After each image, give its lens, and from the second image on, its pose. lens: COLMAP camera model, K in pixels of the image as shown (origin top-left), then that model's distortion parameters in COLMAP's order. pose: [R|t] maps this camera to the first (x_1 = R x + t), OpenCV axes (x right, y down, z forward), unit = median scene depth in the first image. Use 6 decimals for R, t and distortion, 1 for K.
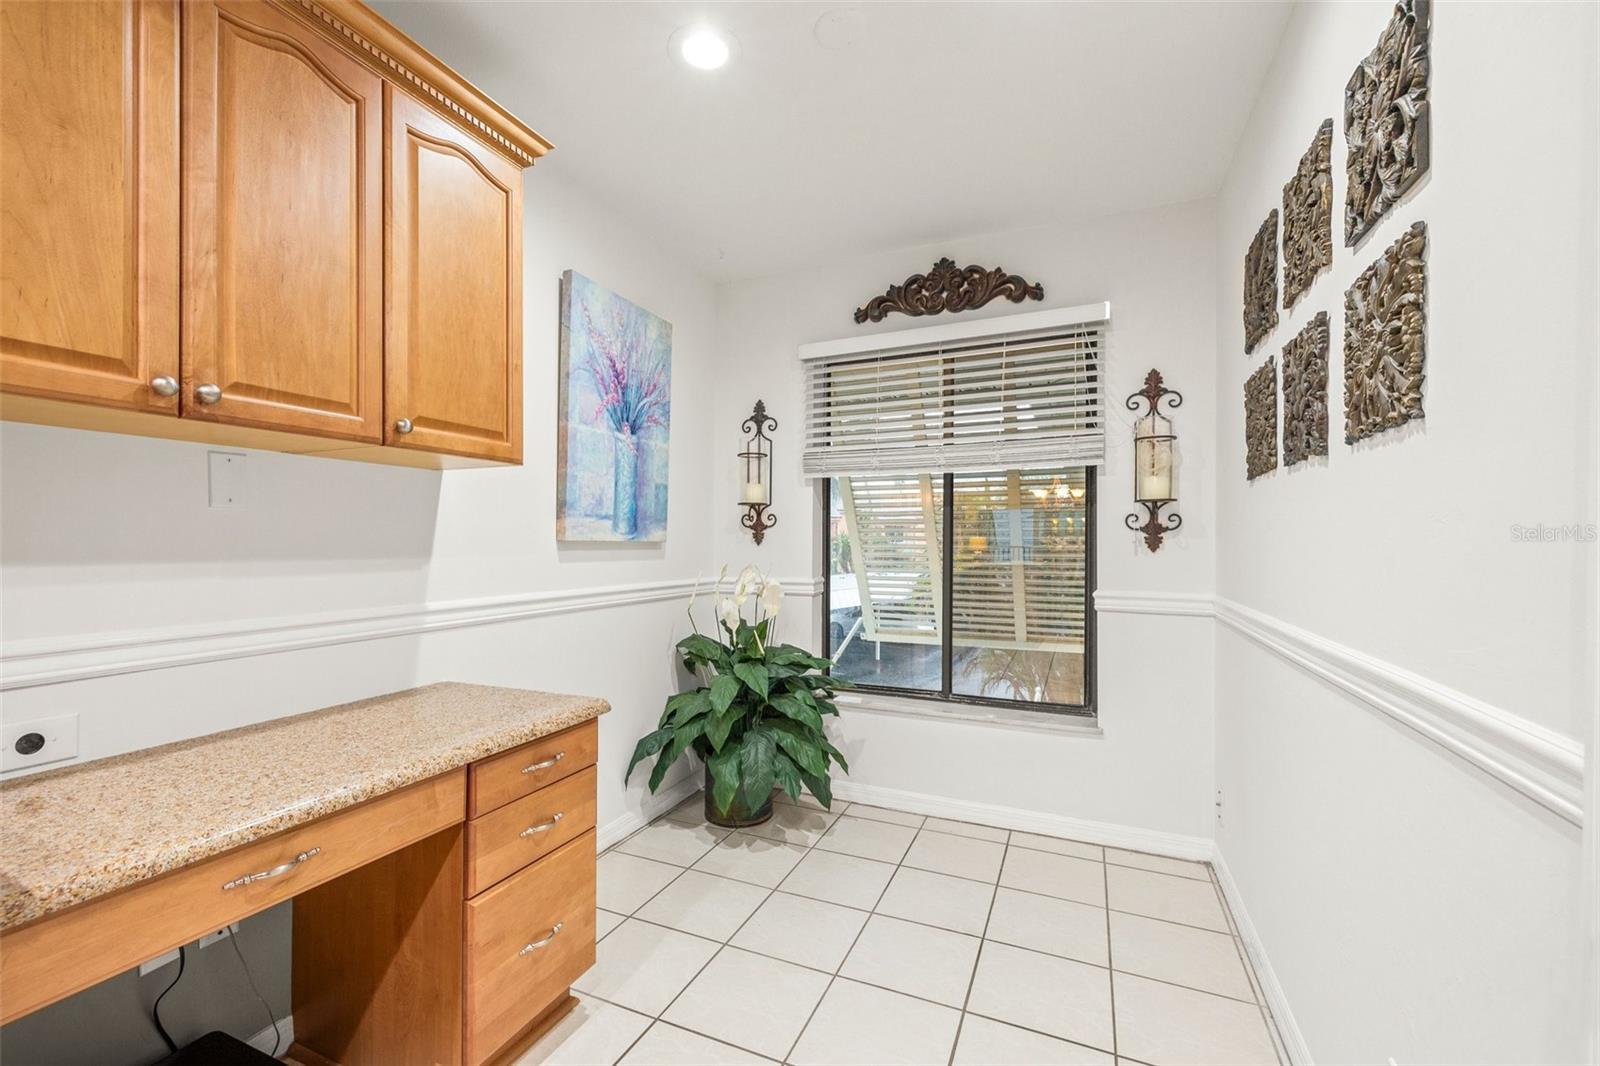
lens RADIAL K [[674.8, 0, 782.1], [0, 674.8, 545.8], [0, 0, 1]] dist [0.000433, -0.000275]
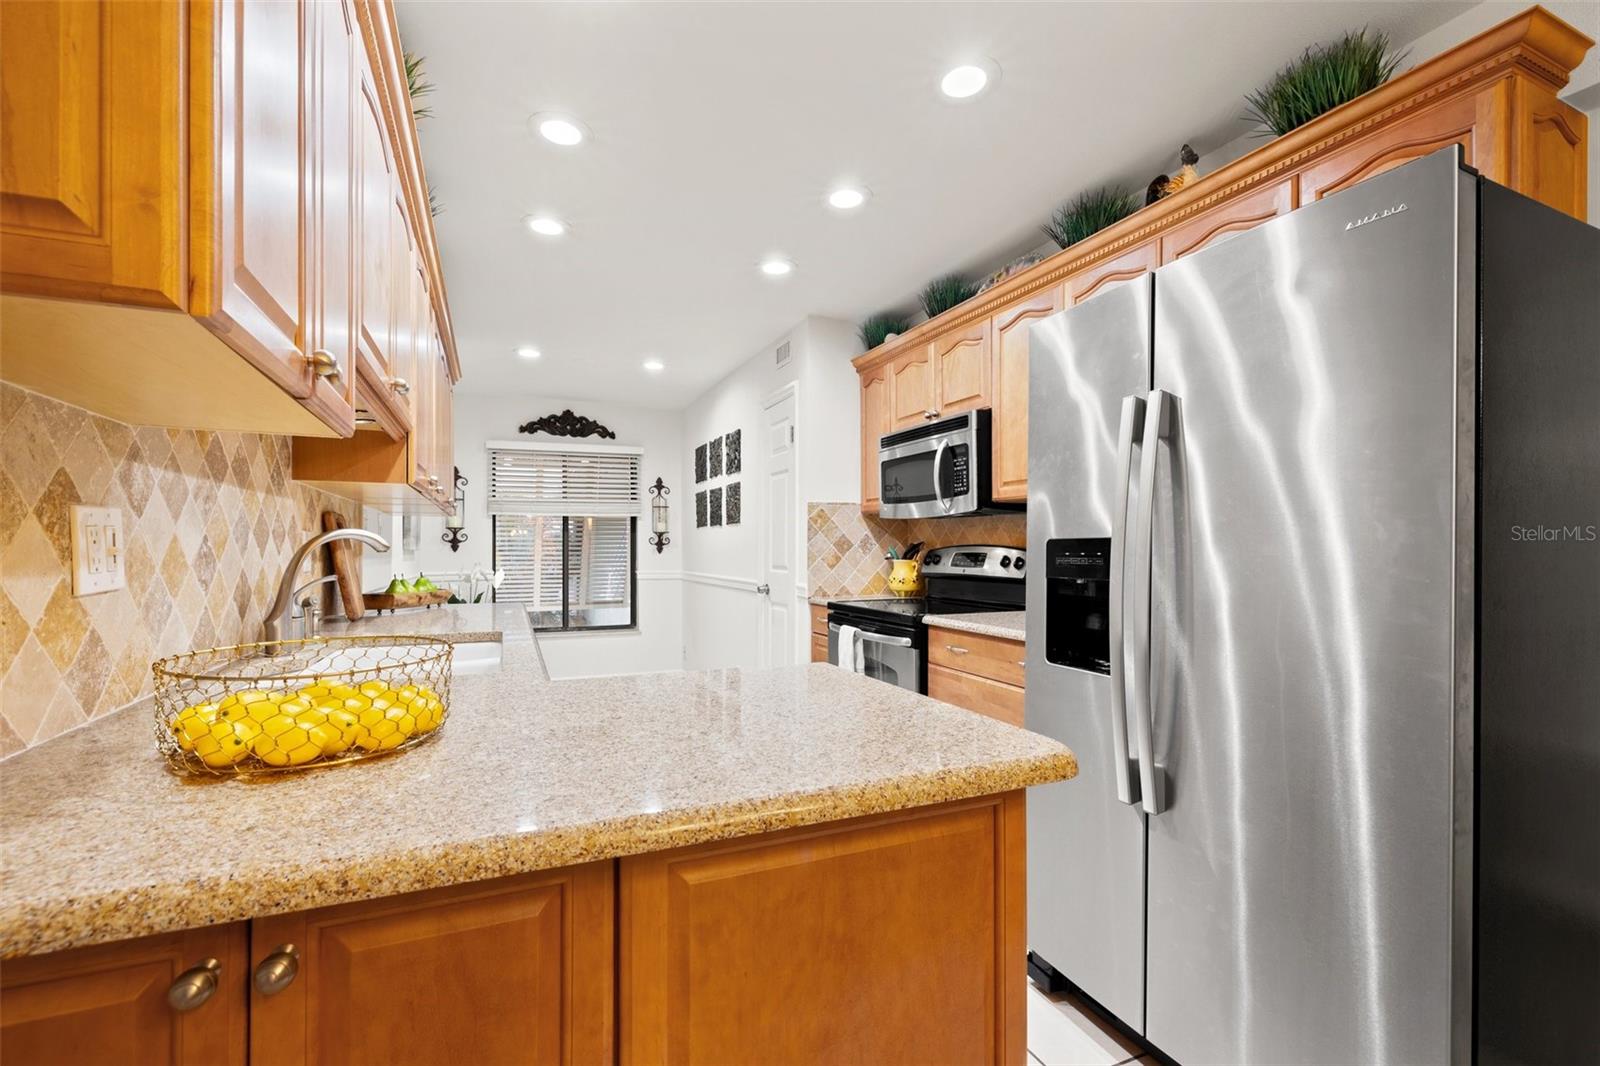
lens RADIAL K [[674.8, 0, 789.2], [0, 674.8, 548.5], [0, 0, 1]] dist [0.000433, -0.000275]
pose [[0.678925, -0.000664, 0.734208, -0.864104], [0.007895, 0.999948, -0.006396, 0.009109], [-0.734165, 0.010139, 0.678895, -0.929888]]
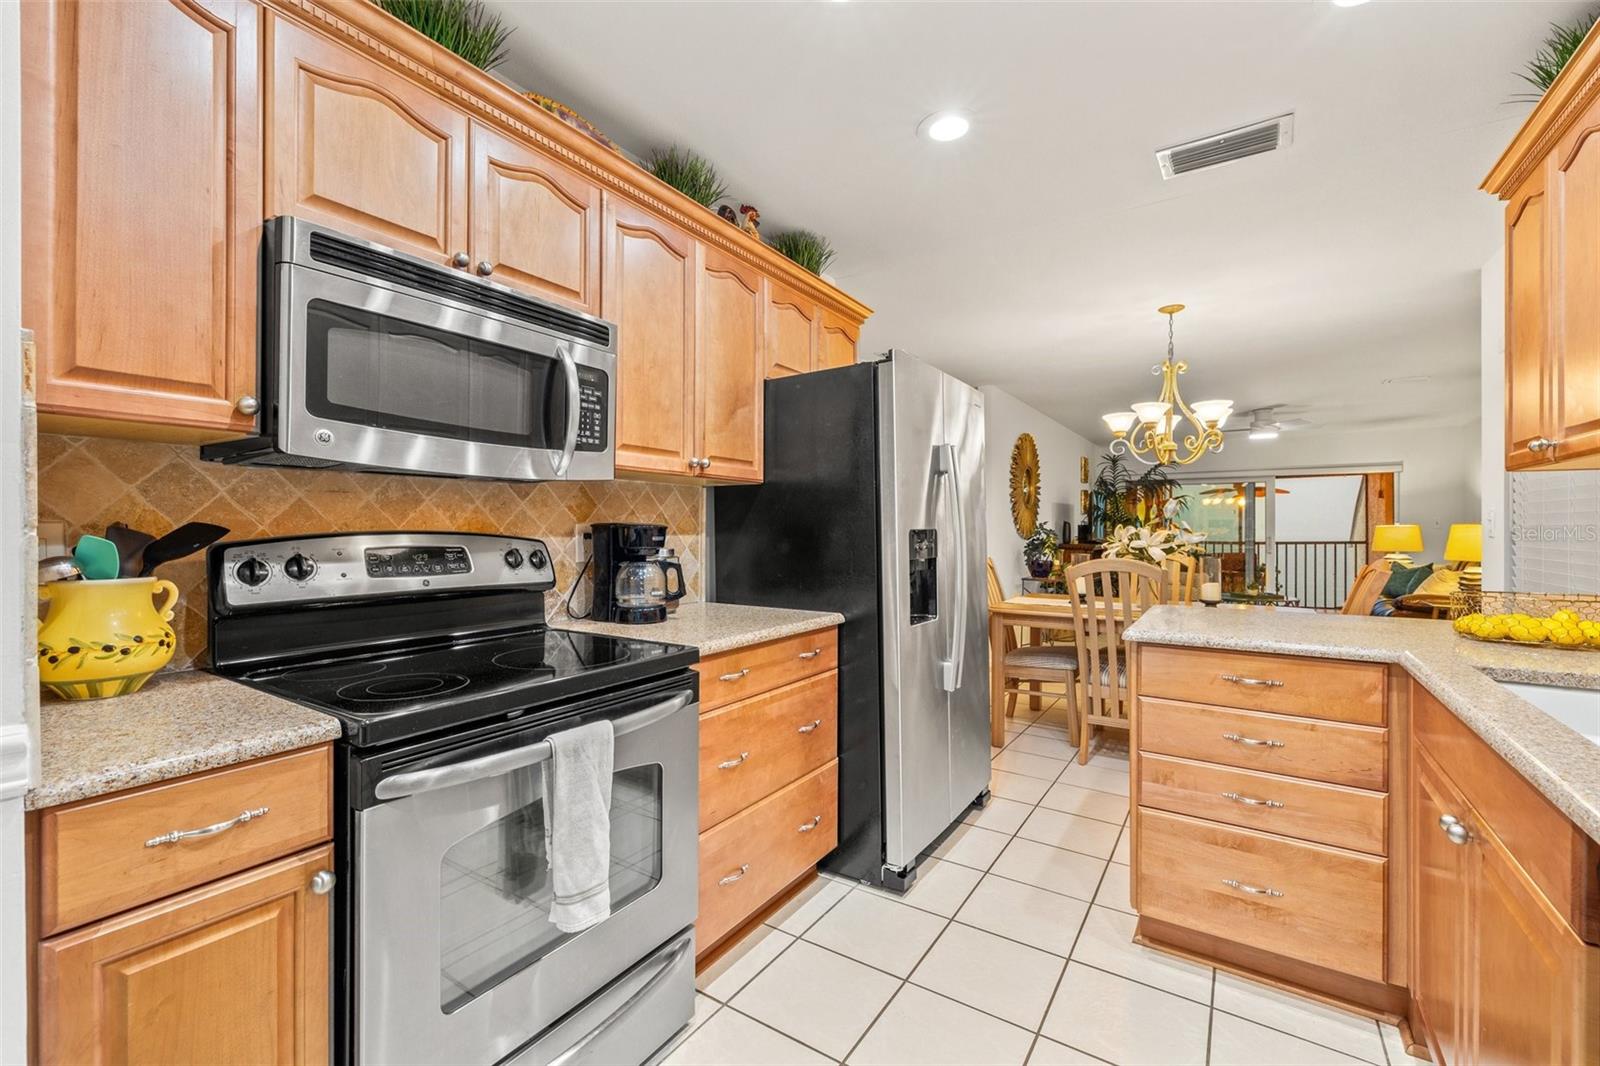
lens RADIAL K [[674.8, 0, 789.8], [0, 674.8, 526.7], [0, 0, 1]] dist [0.000433, -0.000275]
pose [[-0.985404, -0.003941, 0.170188, -0.189954], [-0.002293, 0.999949, 0.009879, -0.014126], [-0.170218, 0.009345, -0.985362, 0.213195]]
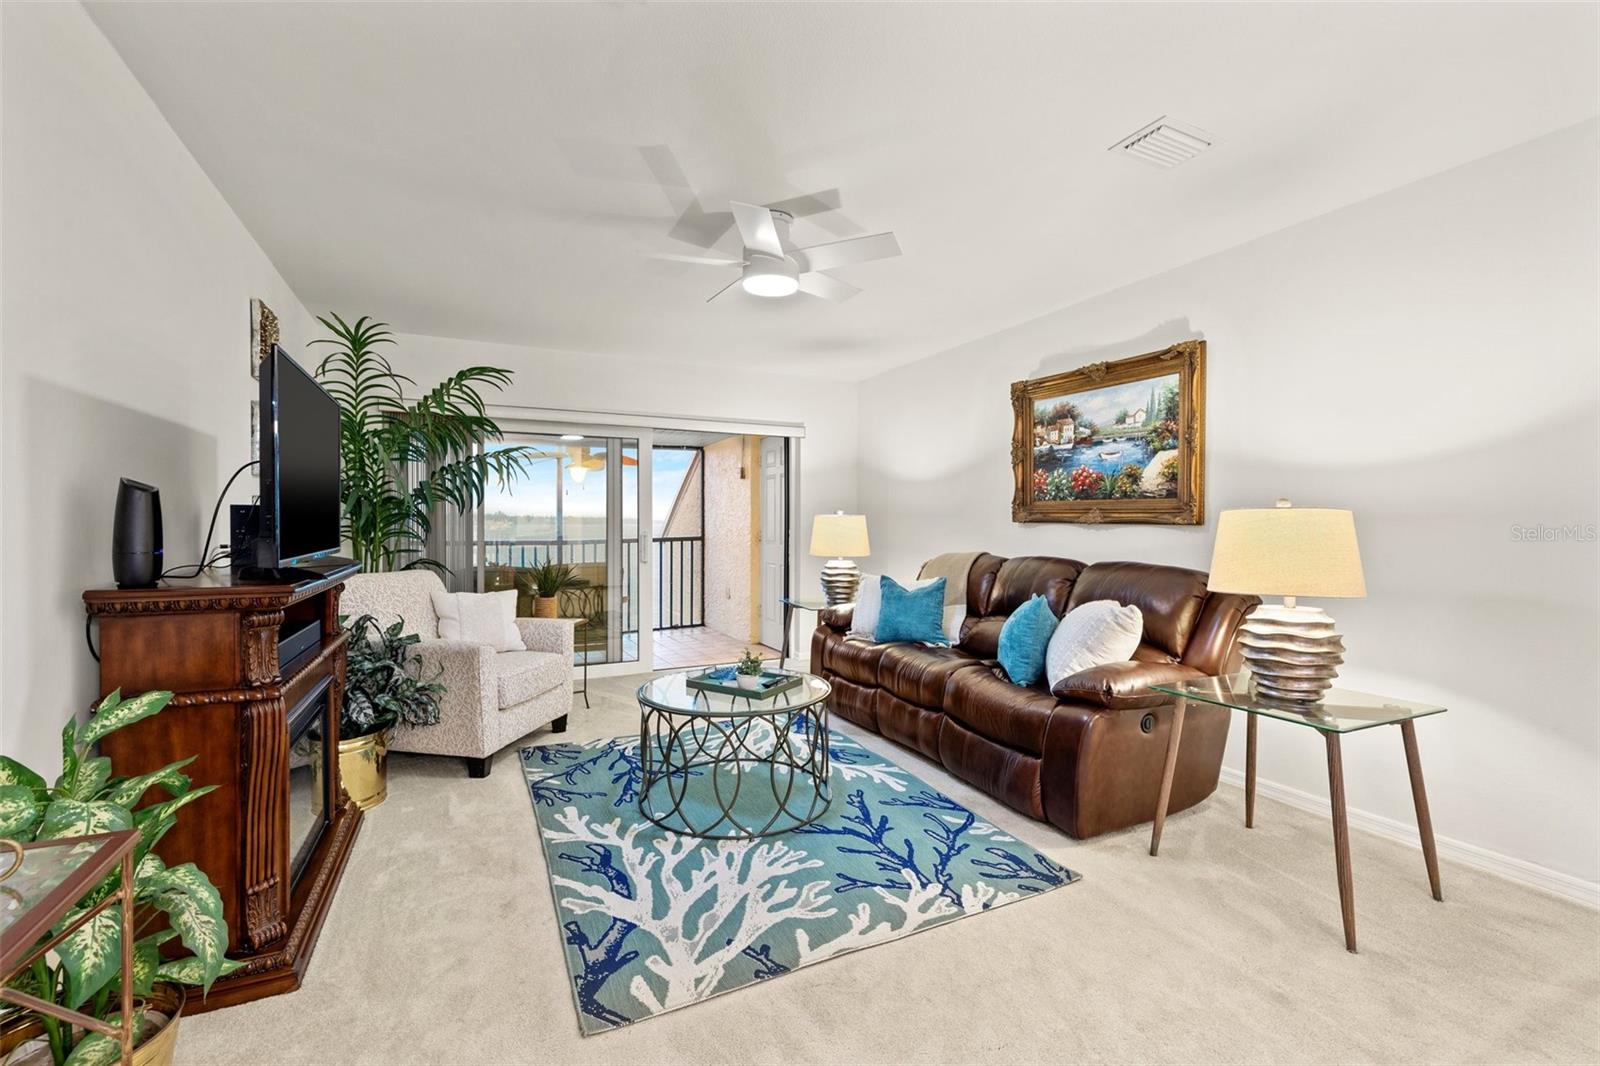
lens RADIAL K [[674.8, 0, 801.1], [0, 674.8, 526.9], [0, 0, 1]] dist [0.000433, -0.000275]
pose [[-0.649129, 0.000672, -0.760678, -0.816600], [-0.011788, 0.999871, 0.010943, 0.018889], [0.760587, 0.016070, -0.649038, -2.035461]]
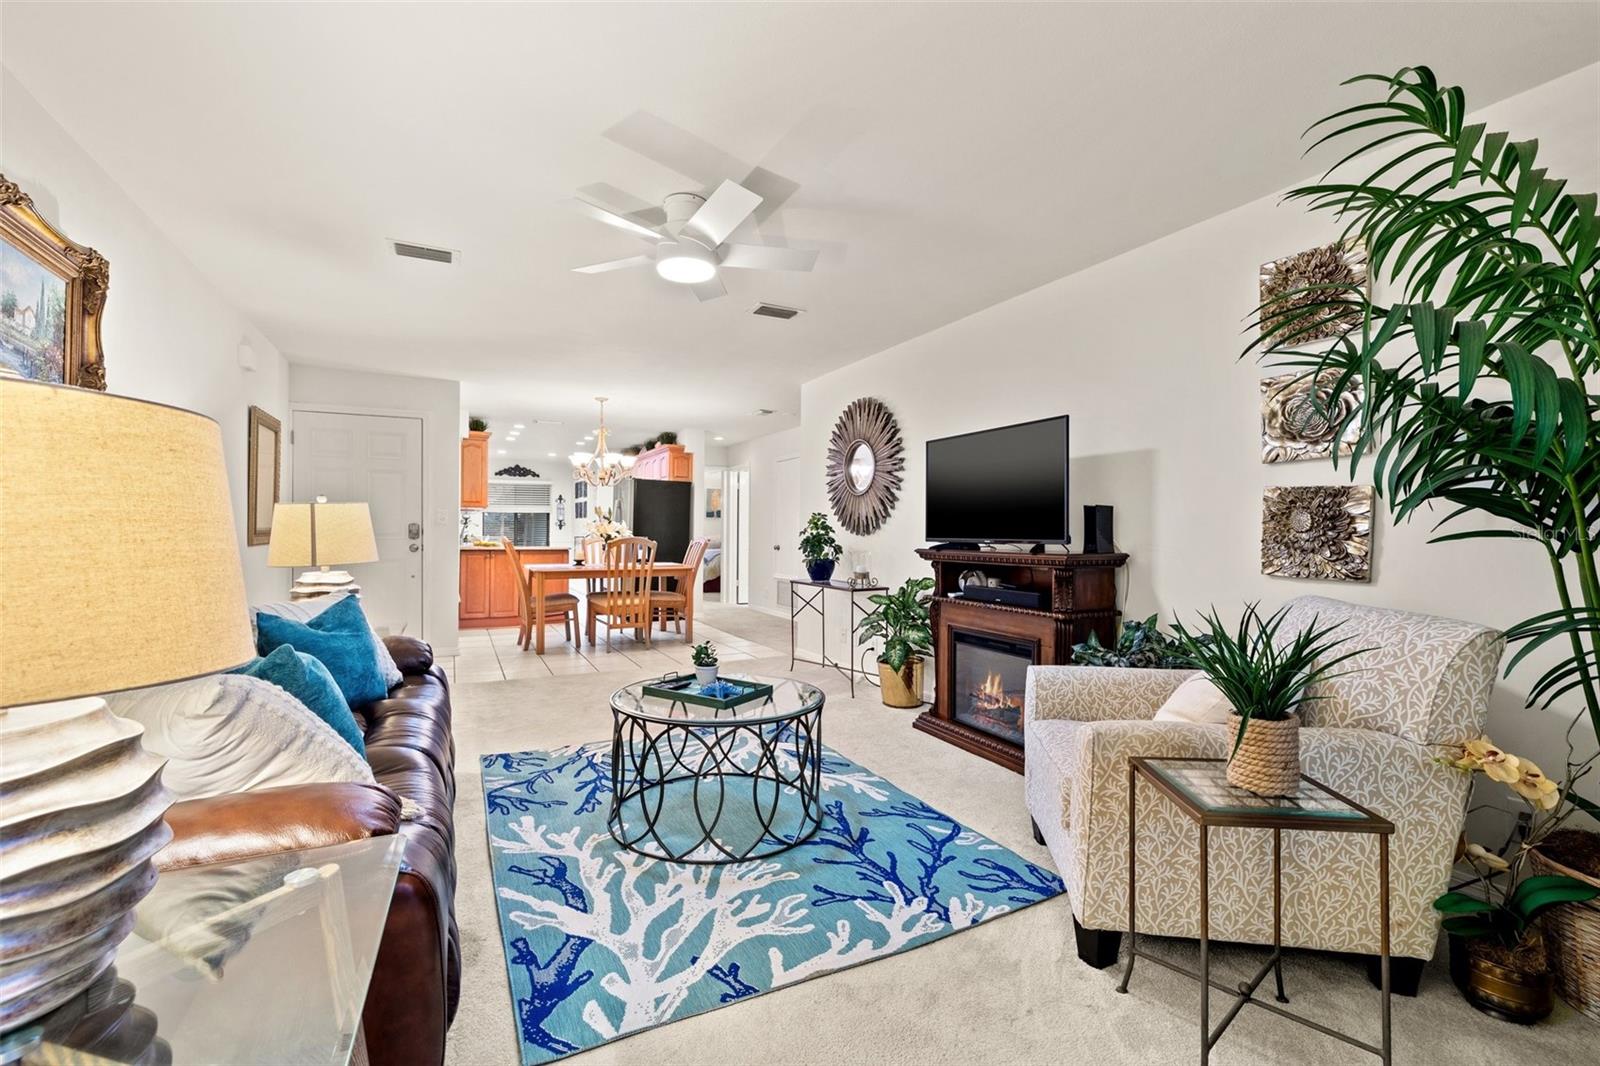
lens RADIAL K [[674.8, 0, 819.4], [0, 674.8, 520.0], [0, 0, 1]] dist [0.000433, -0.000275]
pose [[0.599615, 0.012609, 0.800189, -2.330170], [0.007383, 0.999746, -0.021286, 0.056567], [-0.800255, 0.018671, 0.599370, -3.584411]]
